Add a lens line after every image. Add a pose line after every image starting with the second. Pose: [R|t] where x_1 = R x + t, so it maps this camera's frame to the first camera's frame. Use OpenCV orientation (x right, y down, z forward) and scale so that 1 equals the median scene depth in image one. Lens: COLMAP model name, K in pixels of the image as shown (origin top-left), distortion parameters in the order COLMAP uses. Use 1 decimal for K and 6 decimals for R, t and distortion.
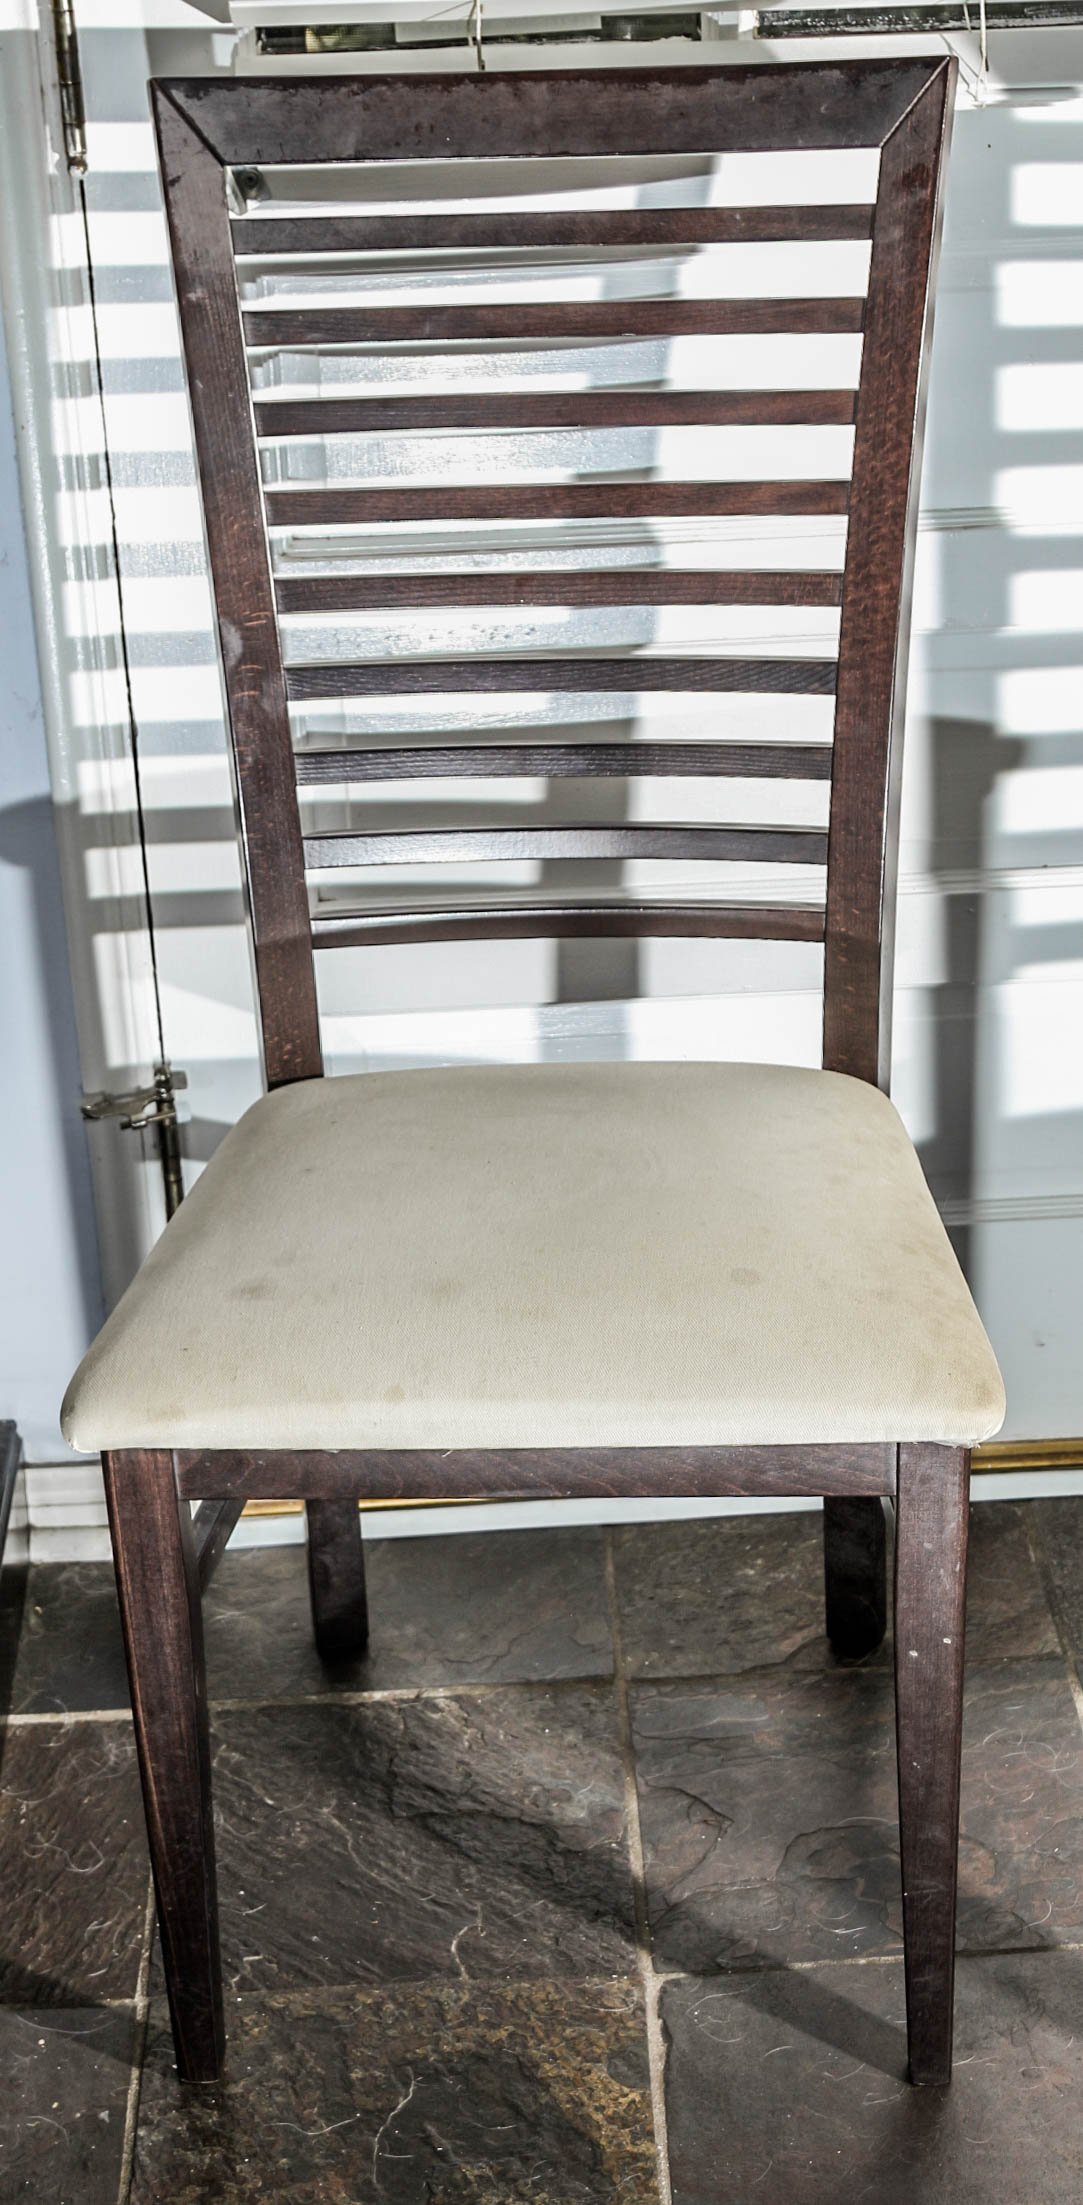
lens RADIAL K [[3571.4, 0, 598.3], [0, 3571.4, 1156.5], [0, 0, 1]] dist [-0.039953, 0.000000]
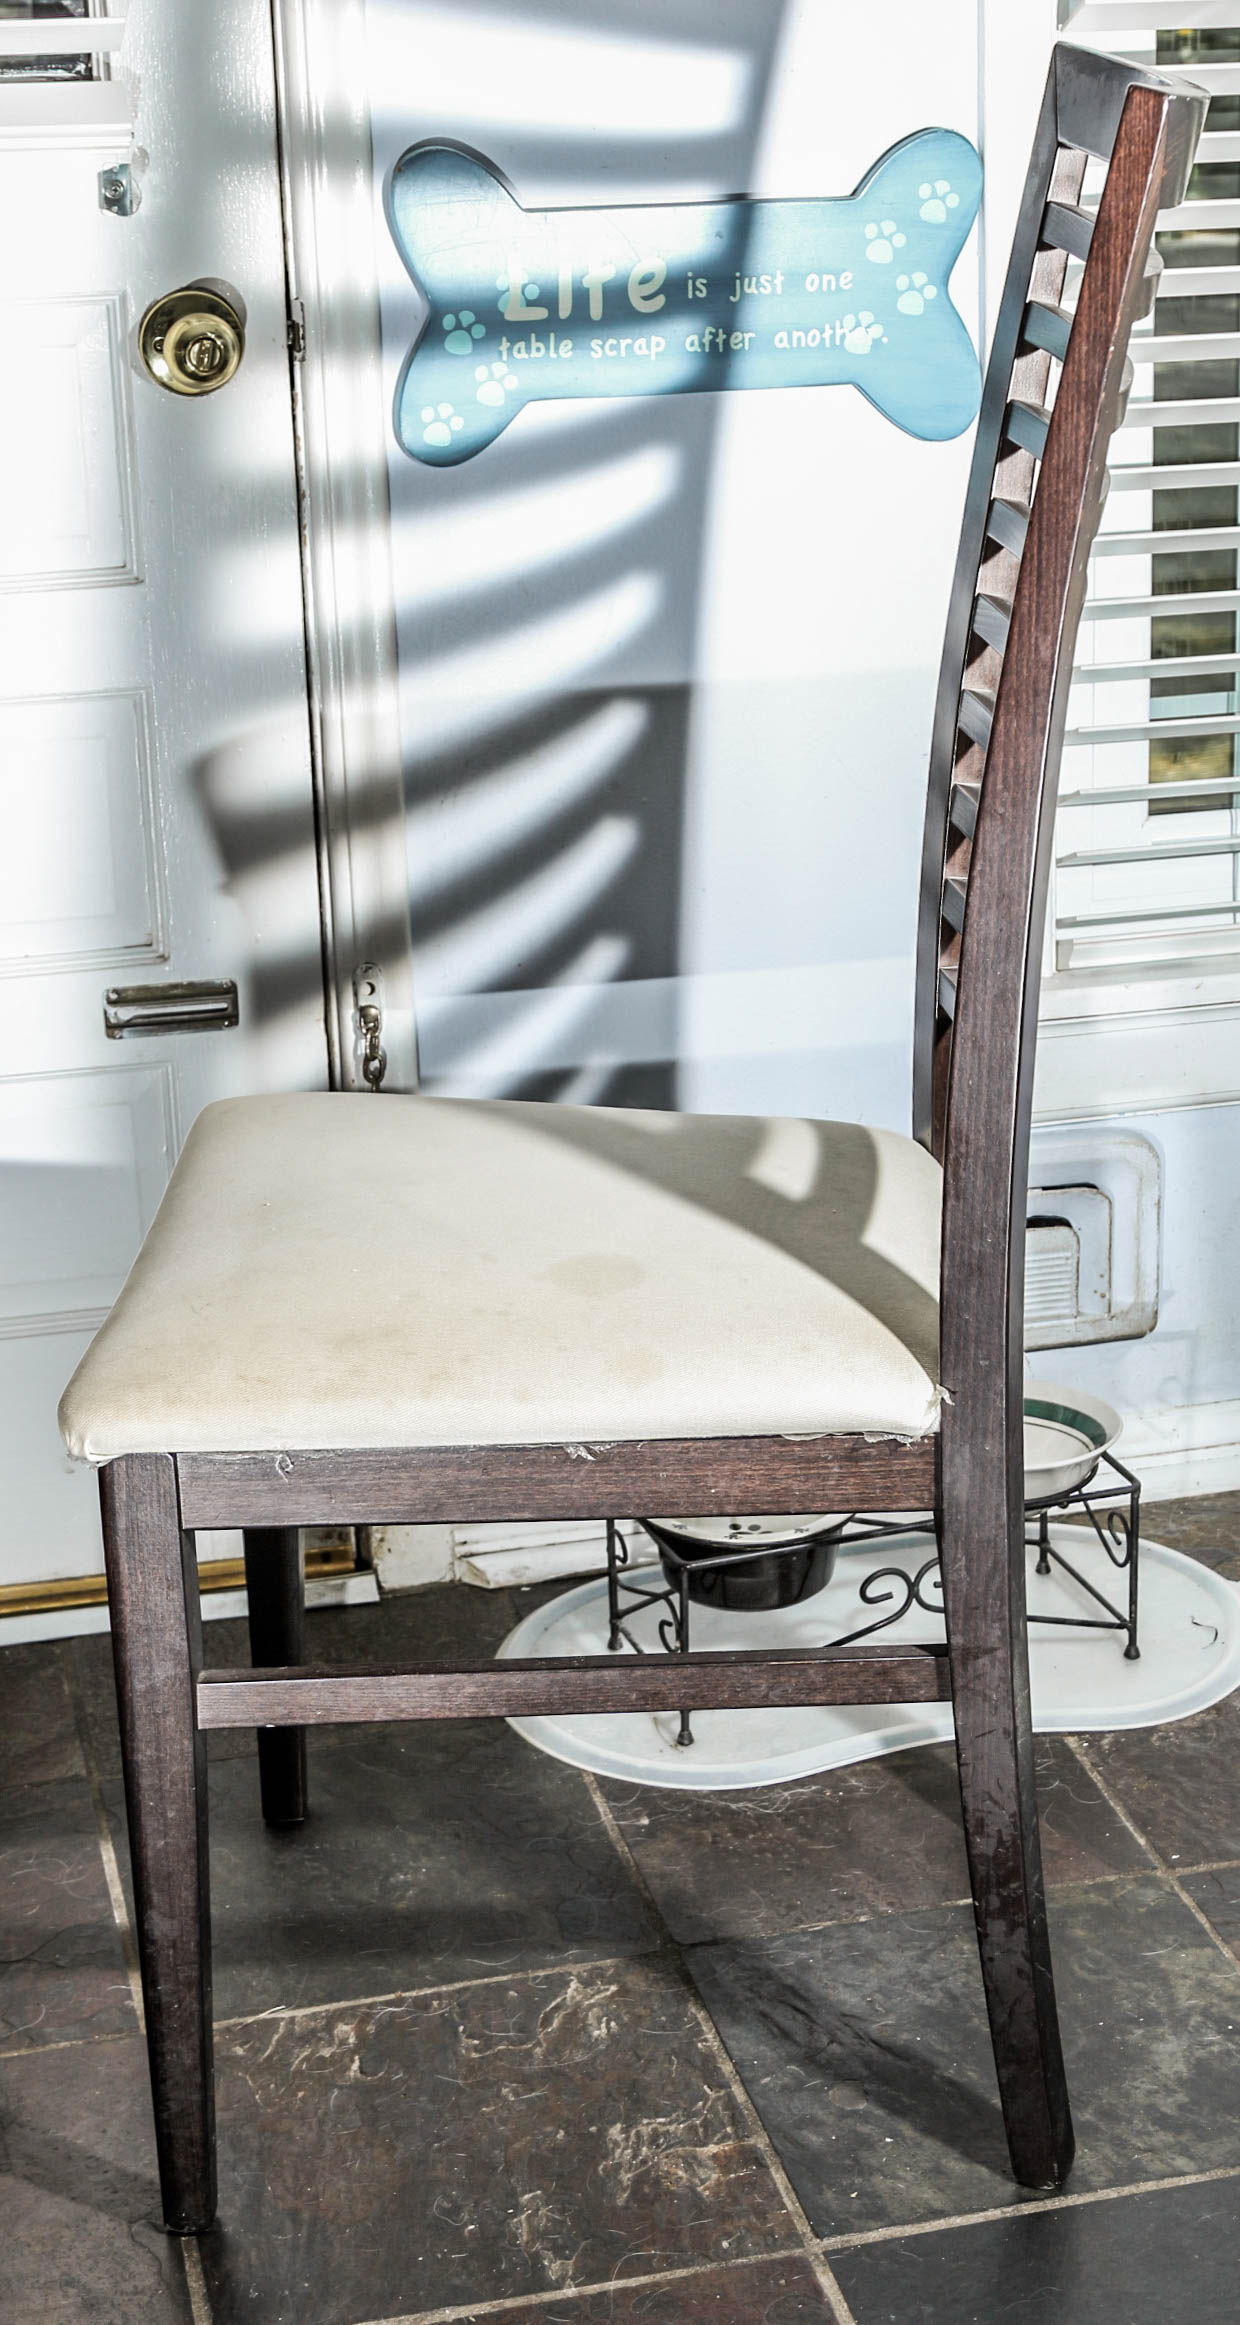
lens RADIAL K [[3645.9, 0, 625.0], [0, 3645.9, 1101.7], [0, 0, 1]] dist [-0.025680, 0.000000]
pose [[0.981644, -0.048430, 0.184472, 0.114590], [0.074989, 0.987331, -0.139835, 0.123708], [-0.175363, 0.151101, 0.972839, 0.016626]]
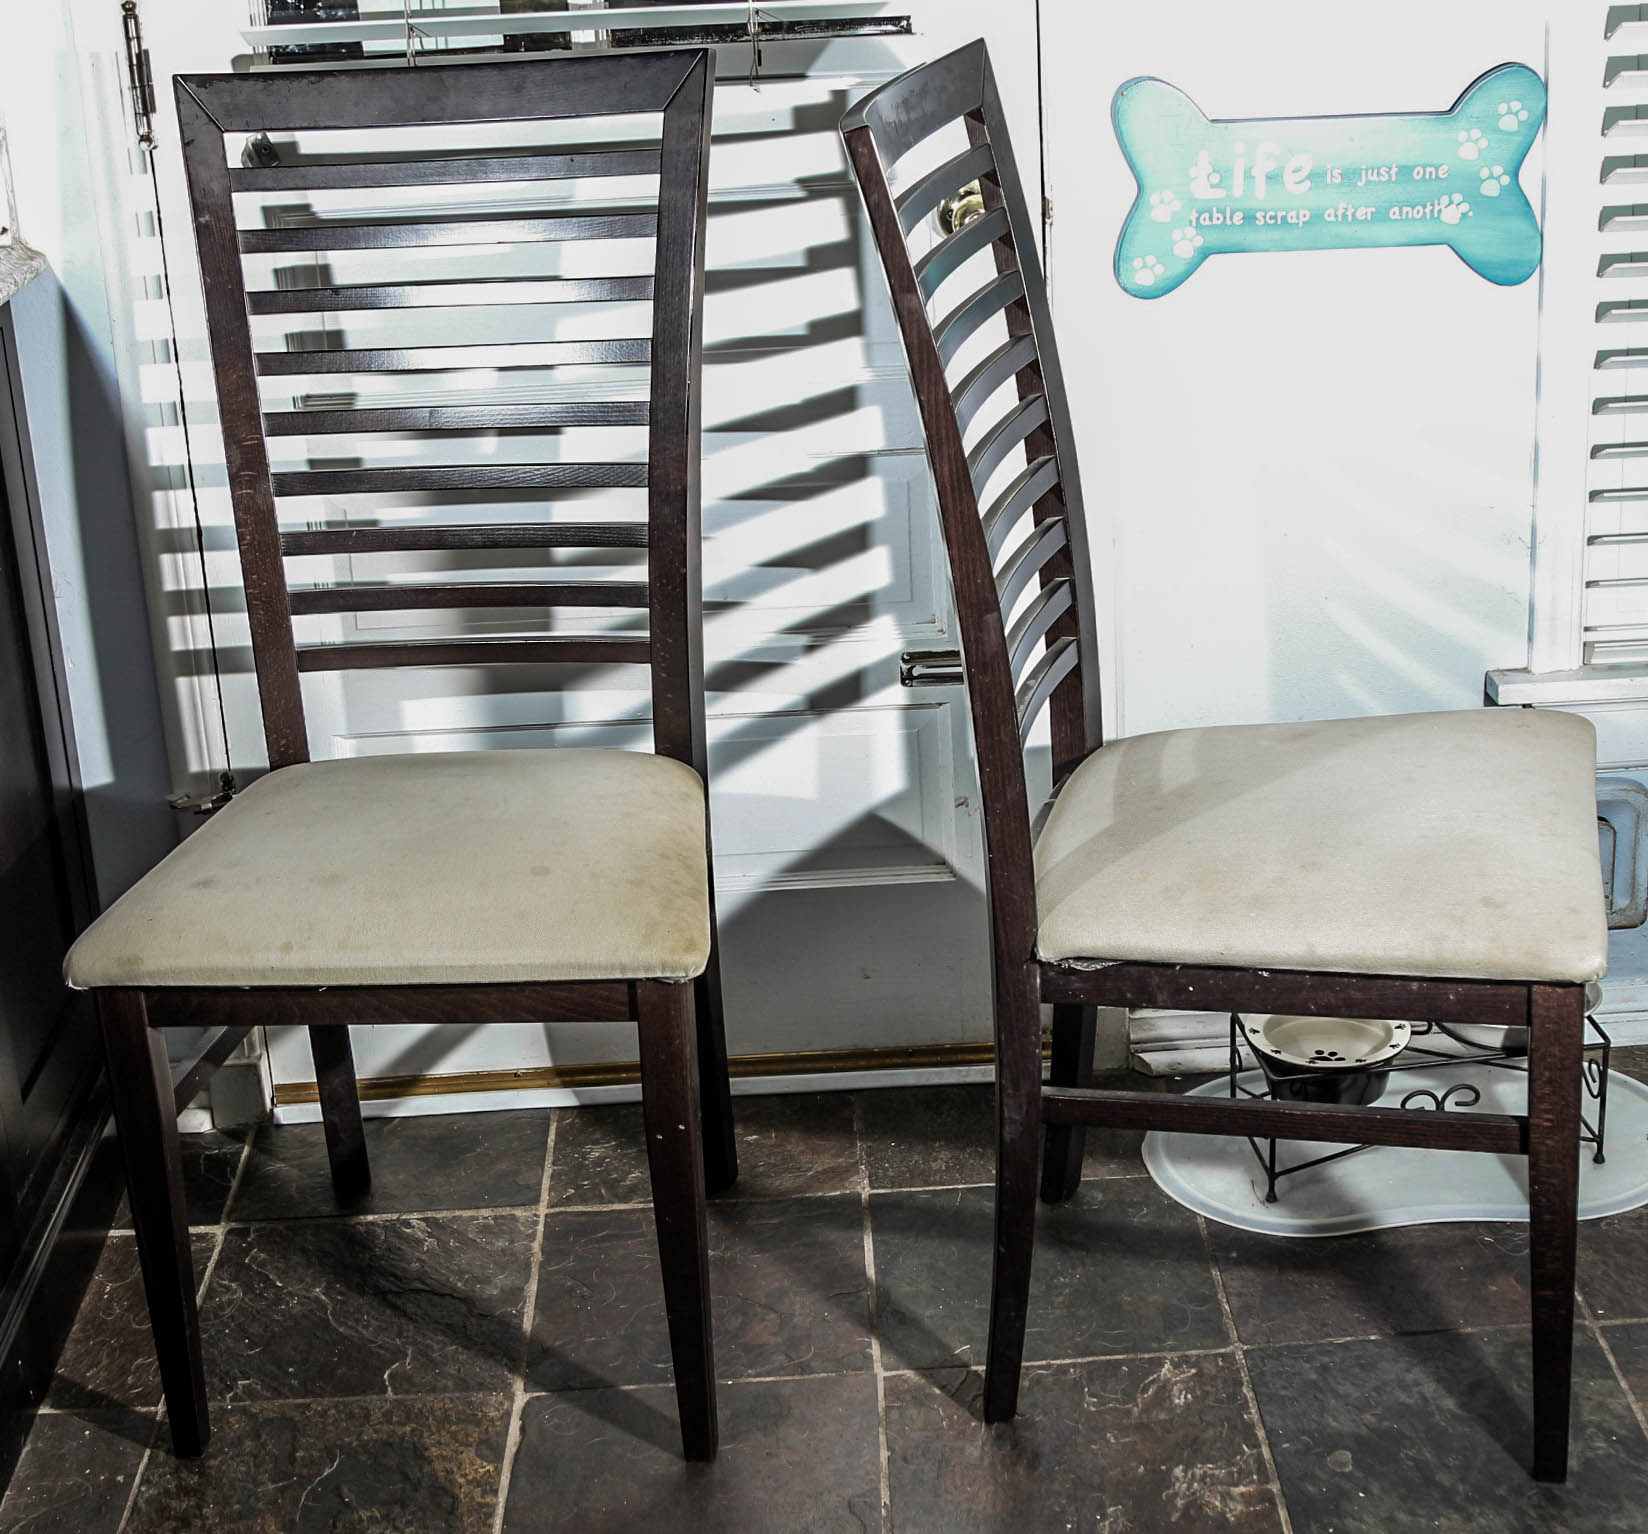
lens RADIAL K [[2755.5, 0, 839.7], [0, 2755.5, 785.1], [0, 0, 1]] dist [-0.113870, 0.000000]
pose [[0.999774, -0.004737, -0.020744, 0.164277], [0.002987, 0.996496, -0.083590, 0.081924], [0.021068, 0.083509, 0.996284, -0.089944]]
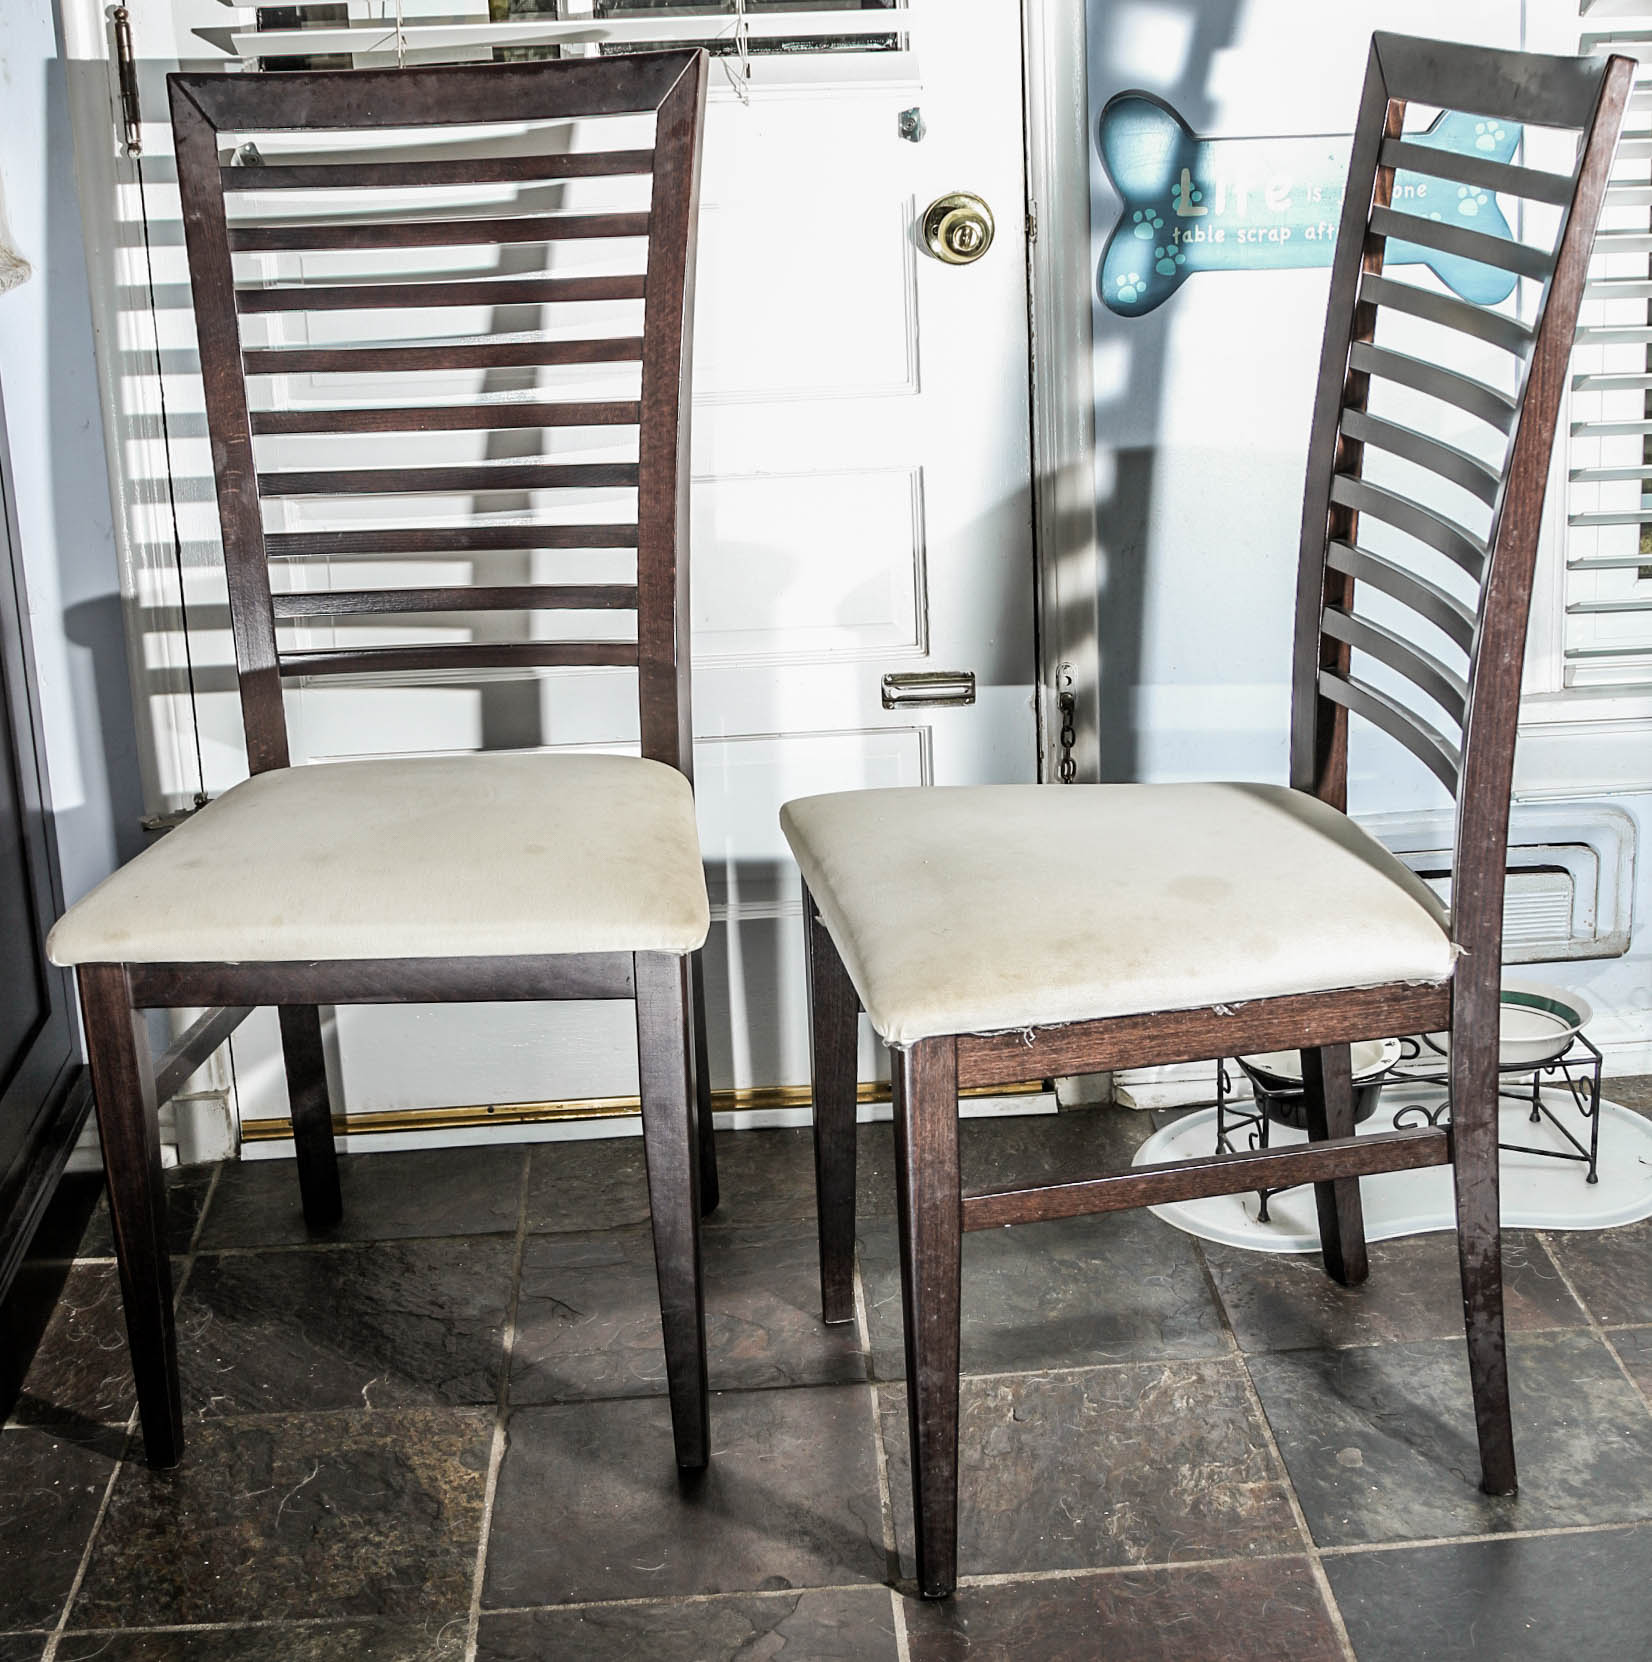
lens RADIAL K [[2745.8, 0, 821.5], [0, 2745.8, 781.0], [0, 0, 1]] dist [-0.111607, 0.000000]
pose [[0.999980, -0.005321, 0.003537, 0.134216], [0.005803, 0.988005, -0.154315, 0.155776], [-0.002673, 0.154332, 0.988015, -0.067113]]
